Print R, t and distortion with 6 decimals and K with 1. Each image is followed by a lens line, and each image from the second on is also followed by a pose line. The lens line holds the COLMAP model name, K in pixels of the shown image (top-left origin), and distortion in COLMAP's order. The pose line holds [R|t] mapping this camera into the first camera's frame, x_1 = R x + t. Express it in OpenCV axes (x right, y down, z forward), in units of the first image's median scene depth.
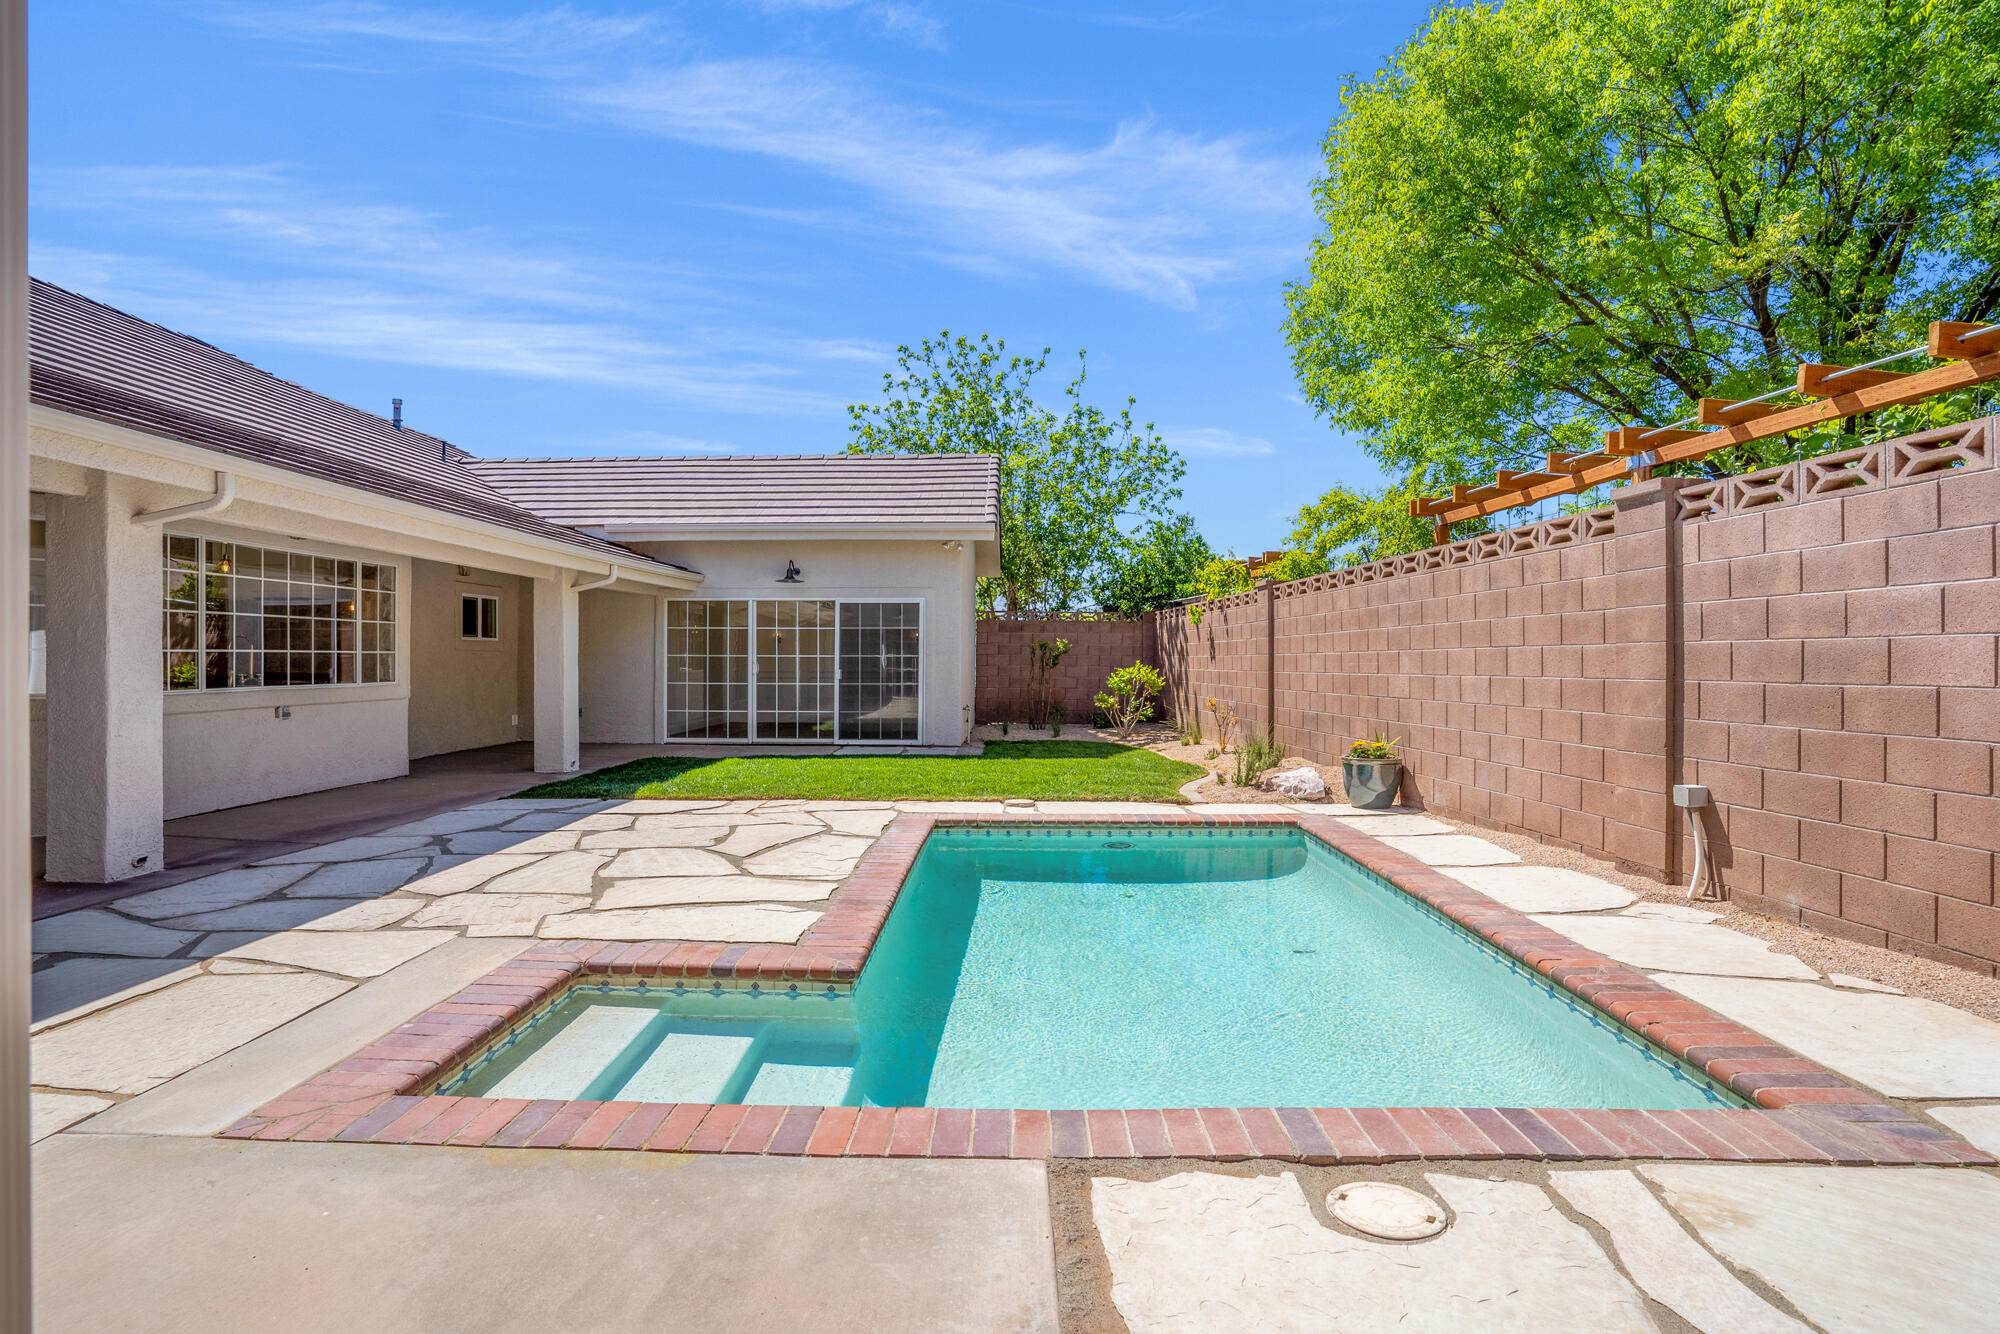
lens RADIAL K [[990.8, 0, 1000.0], [0, 990.8, 667.0], [0, 0, 1]] dist [-0.036007, 0.000276]
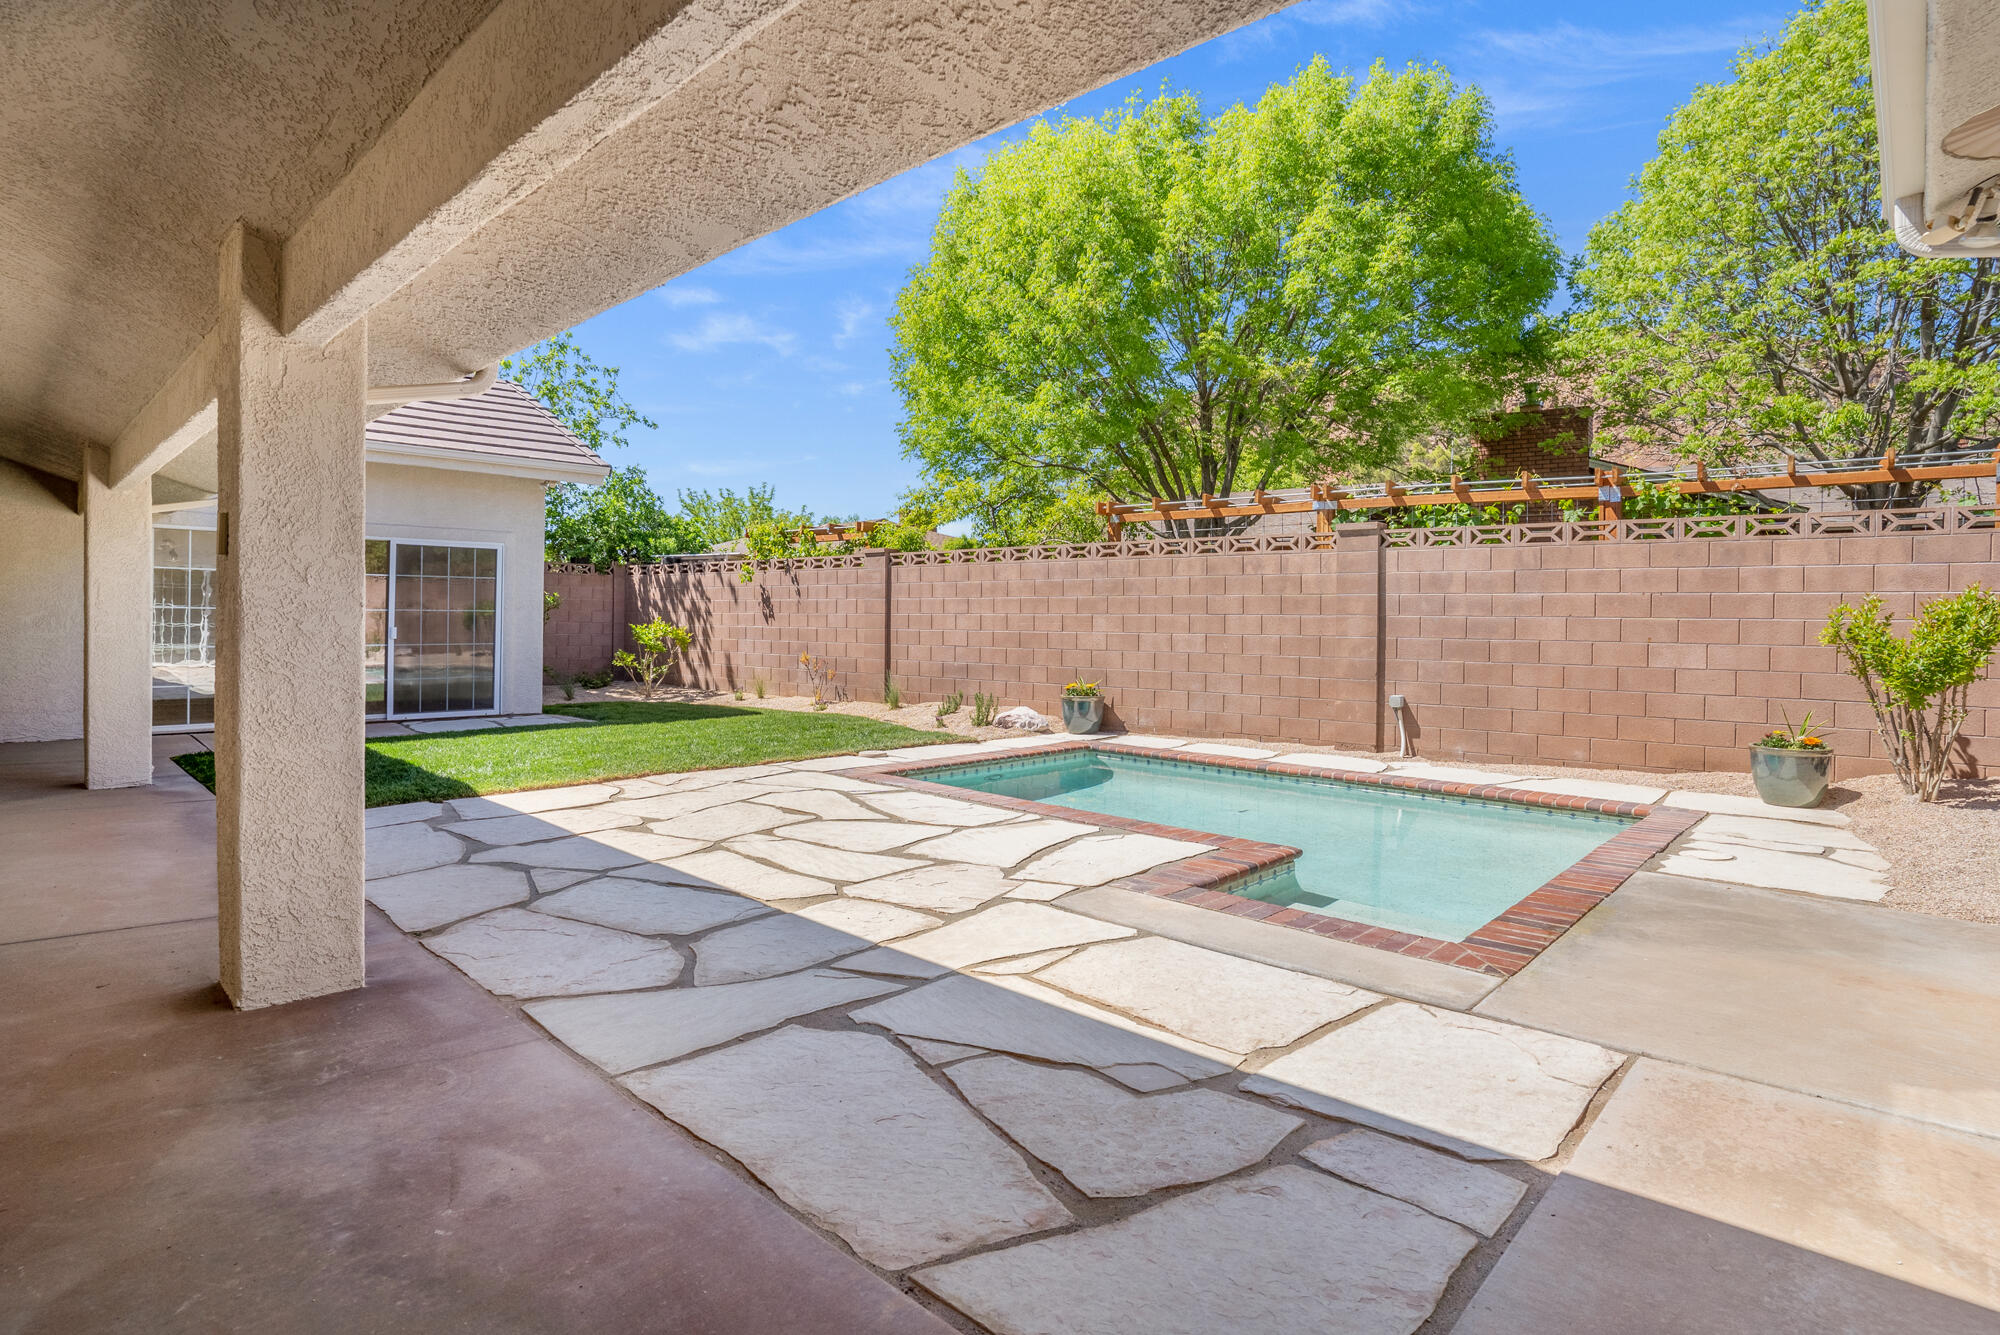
lens RADIAL K [[1014.1, 0, 998.9], [0, 1014.1, 632.8], [0, 0, 1]] dist [-0.069286, 0.000030]
pose [[0.680517, -0.007745, 0.732691, -1.159170], [-0.004481, 0.999881, 0.014732, -0.018878], [-0.732718, -0.013309, 0.680402, 0.272989]]
